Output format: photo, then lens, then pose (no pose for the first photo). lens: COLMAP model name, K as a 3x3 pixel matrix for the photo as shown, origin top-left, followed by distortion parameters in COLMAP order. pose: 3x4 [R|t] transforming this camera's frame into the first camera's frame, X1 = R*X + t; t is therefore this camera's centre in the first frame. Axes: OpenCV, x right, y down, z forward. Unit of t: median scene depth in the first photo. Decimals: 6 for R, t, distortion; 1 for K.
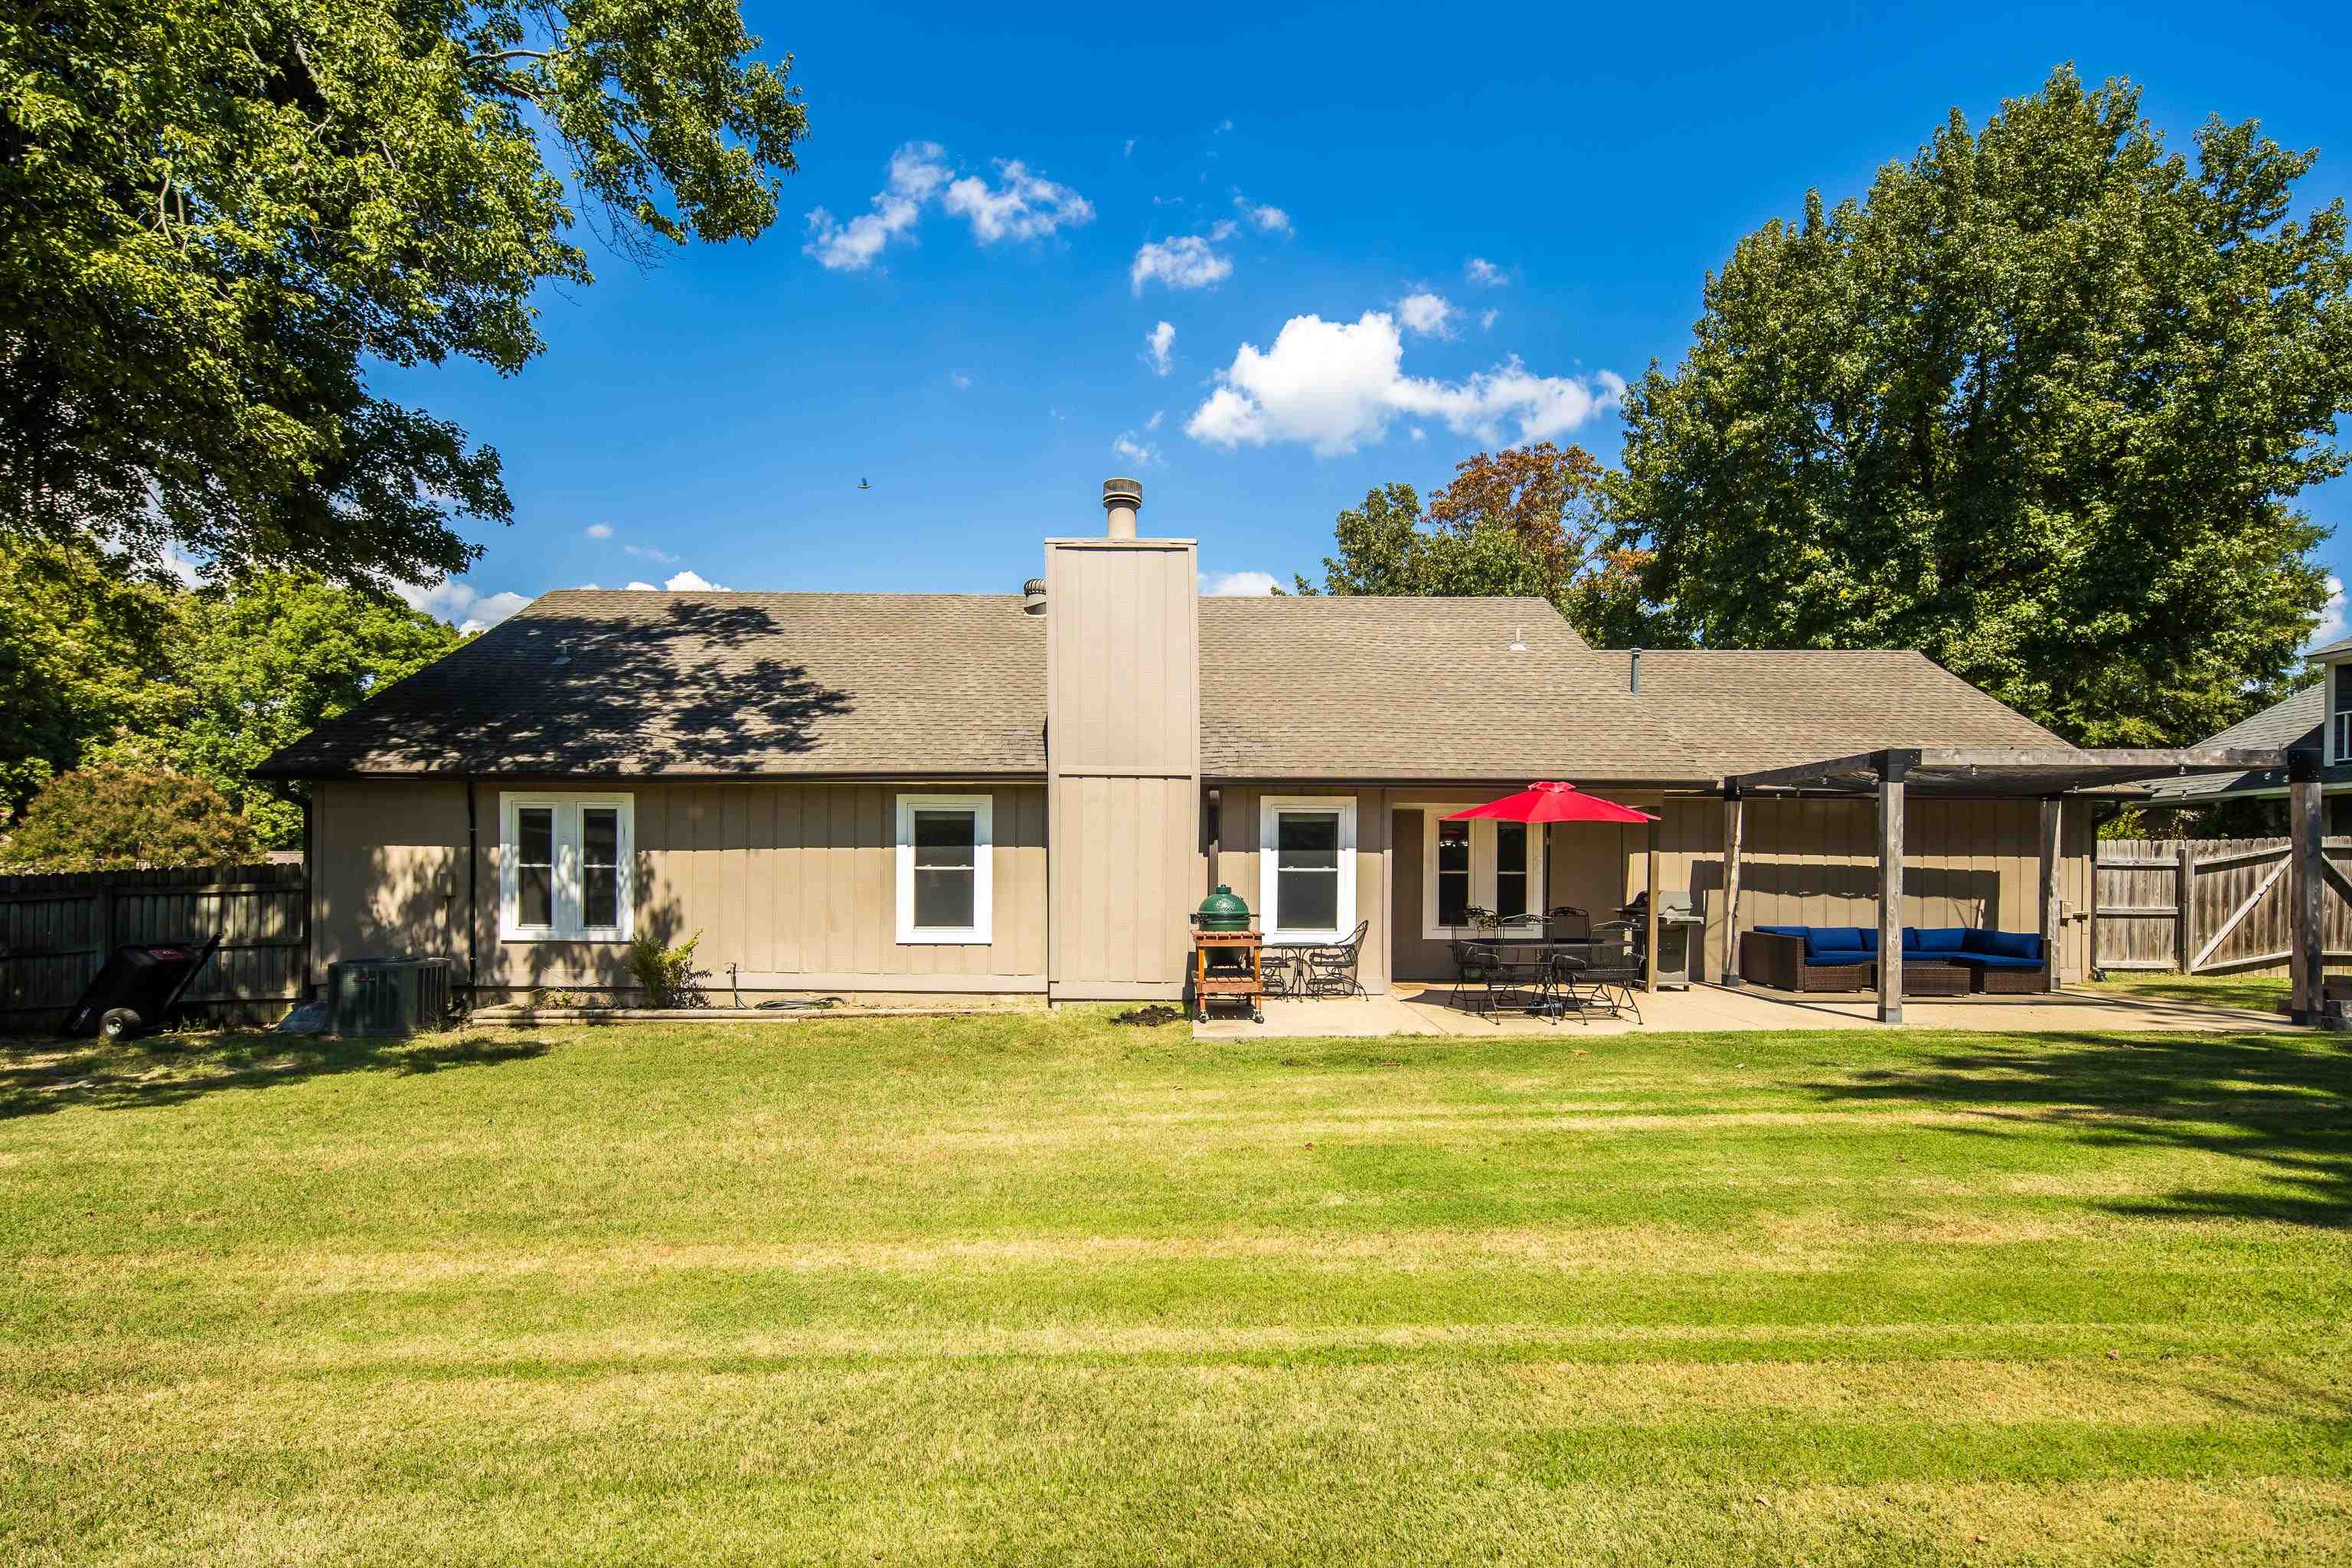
lens RADIAL K [[1200.3, 0, 1179.2], [0, 1200.3, 892.6], [0, 0, 1]] dist [0.000079, -0.000562]
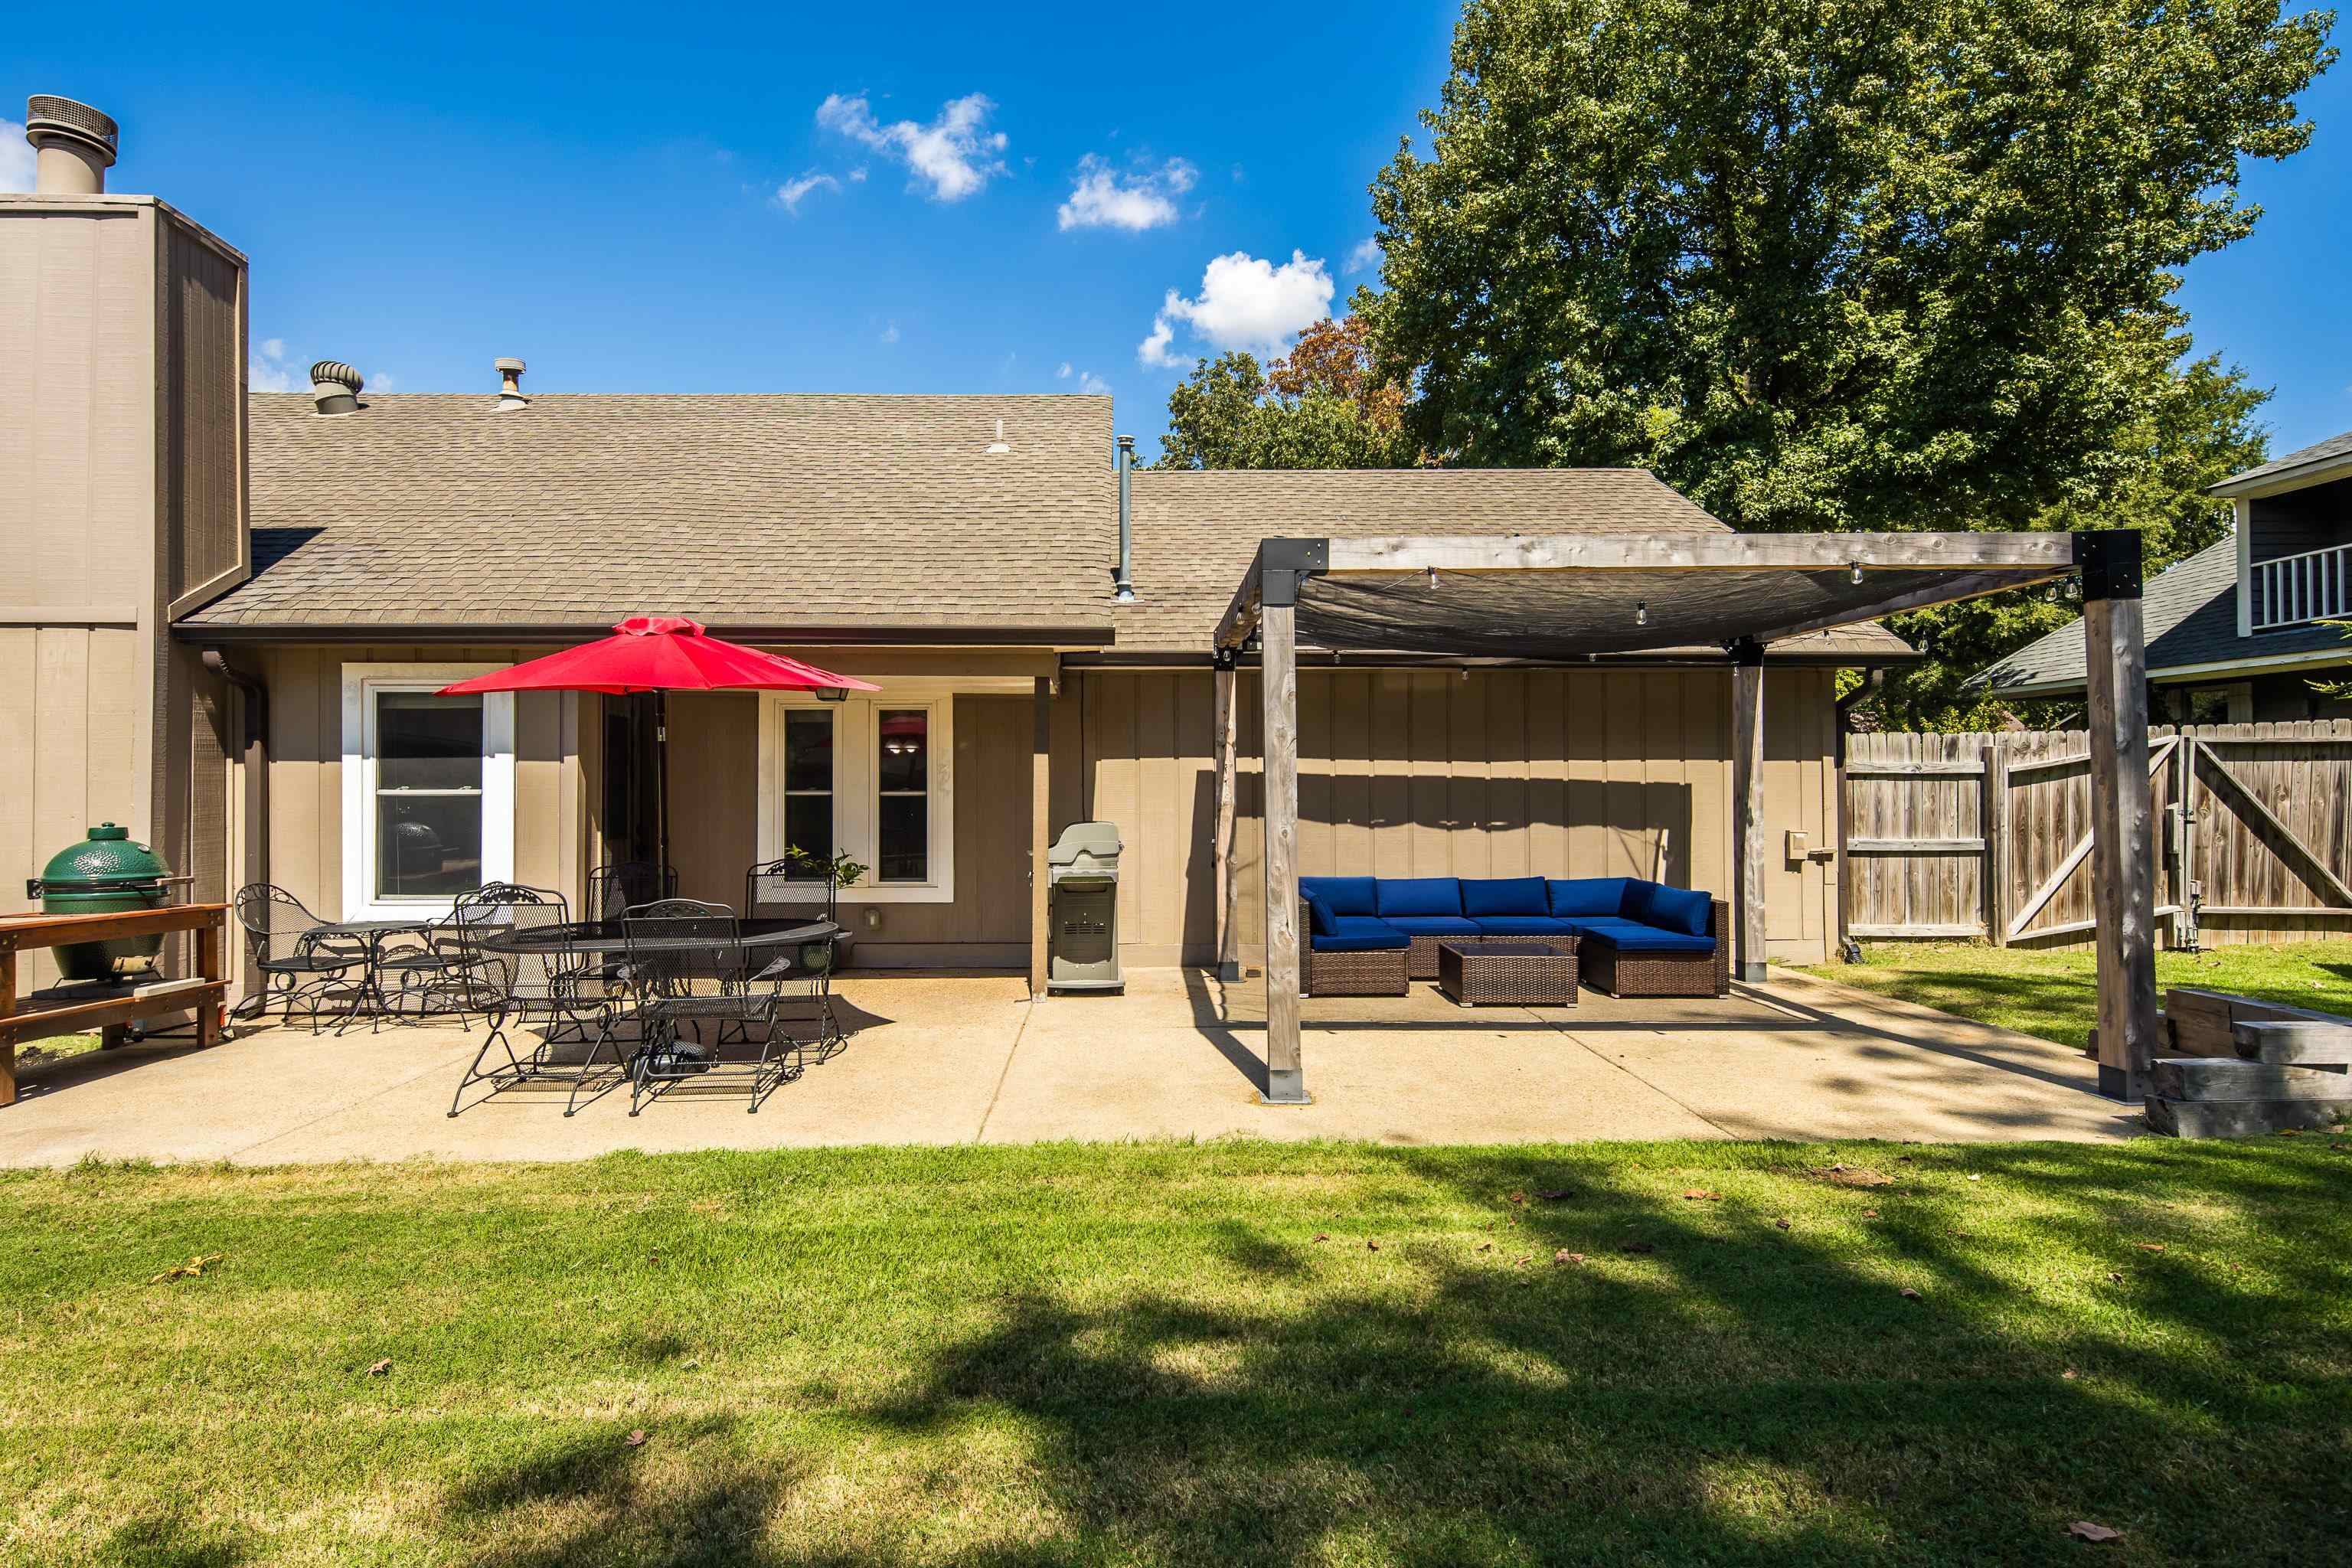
lens RADIAL K [[1191.5, 0, 1176.0], [0, 1191.5, 784.0], [0, 0, 1]] dist [0.002261, -0.000212]
pose [[0.999895, -0.007697, 0.012295, 0.449992], [0.007926, 0.999793, -0.018762, -0.009091], [-0.012148, 0.018857, 0.999748, 0.425560]]
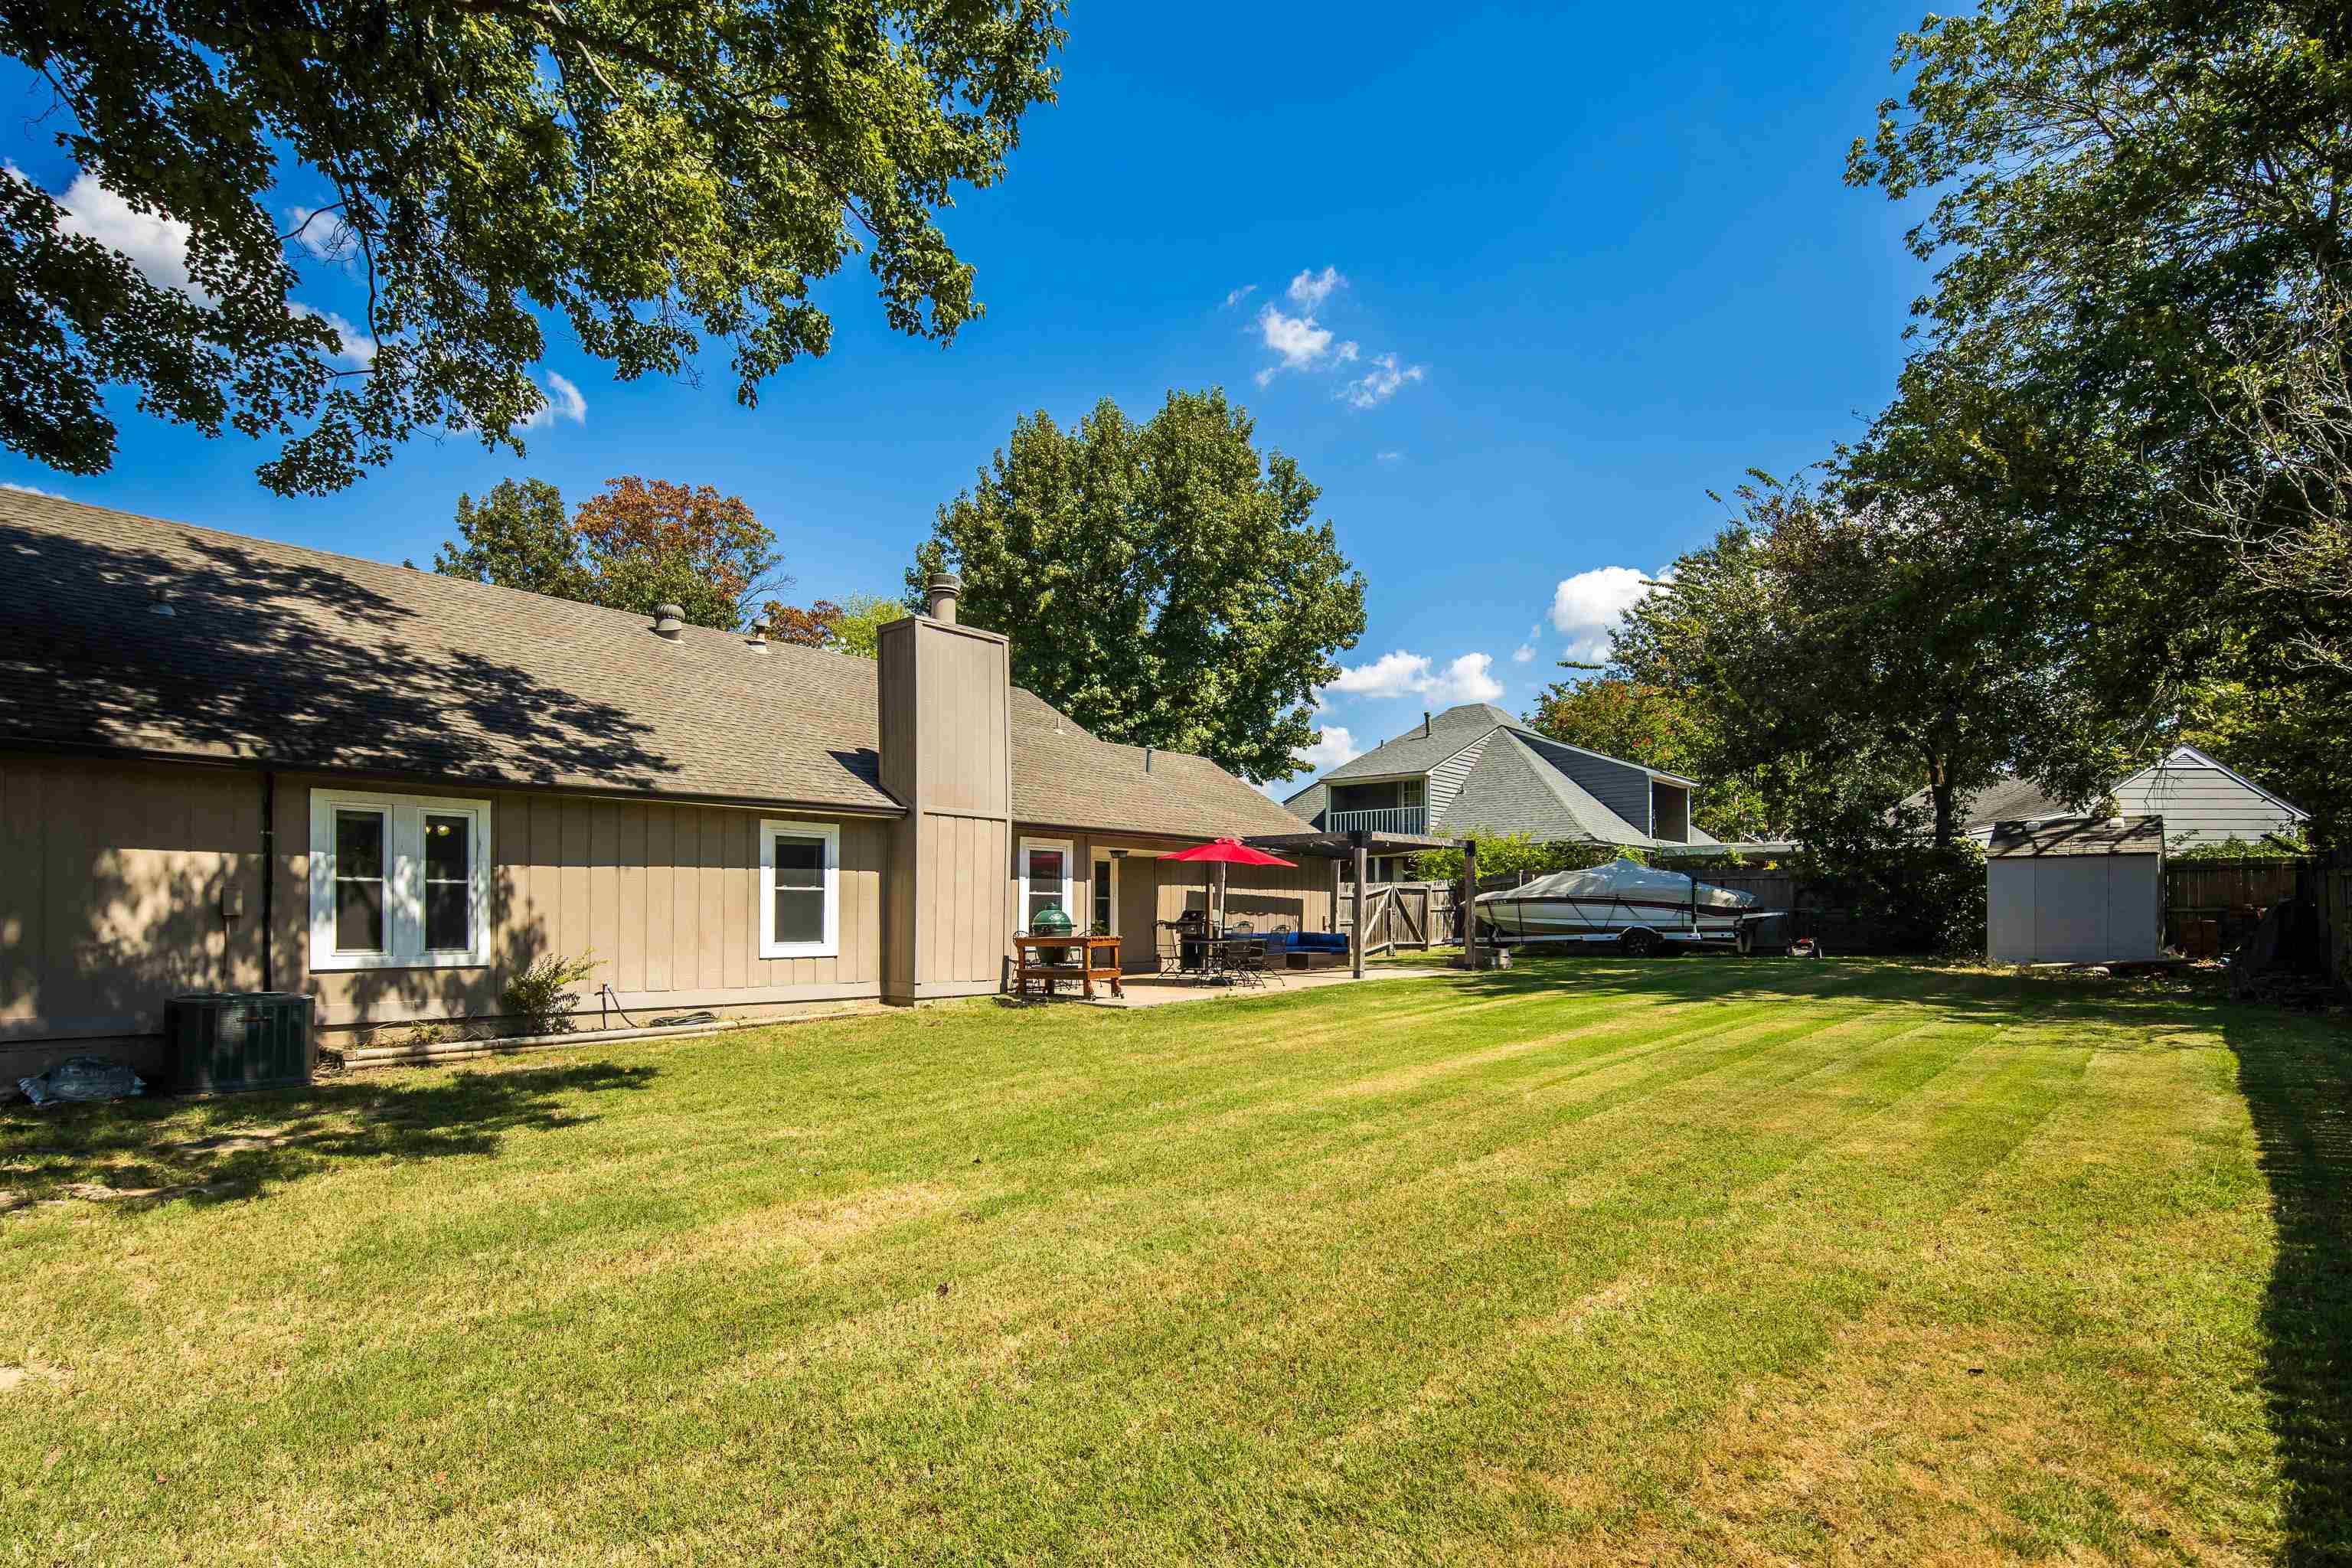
lens RADIAL K [[1200.3, 0, 1179.2], [0, 1200.3, 892.6], [0, 0, 1]] dist [0.000079, -0.000562]
pose [[0.655458, 0.011323, 0.755147, -0.793539], [0.008664, 0.999709, -0.022510, 0.011115], [-0.755182, 0.021297, 0.655169, 0.015900]]
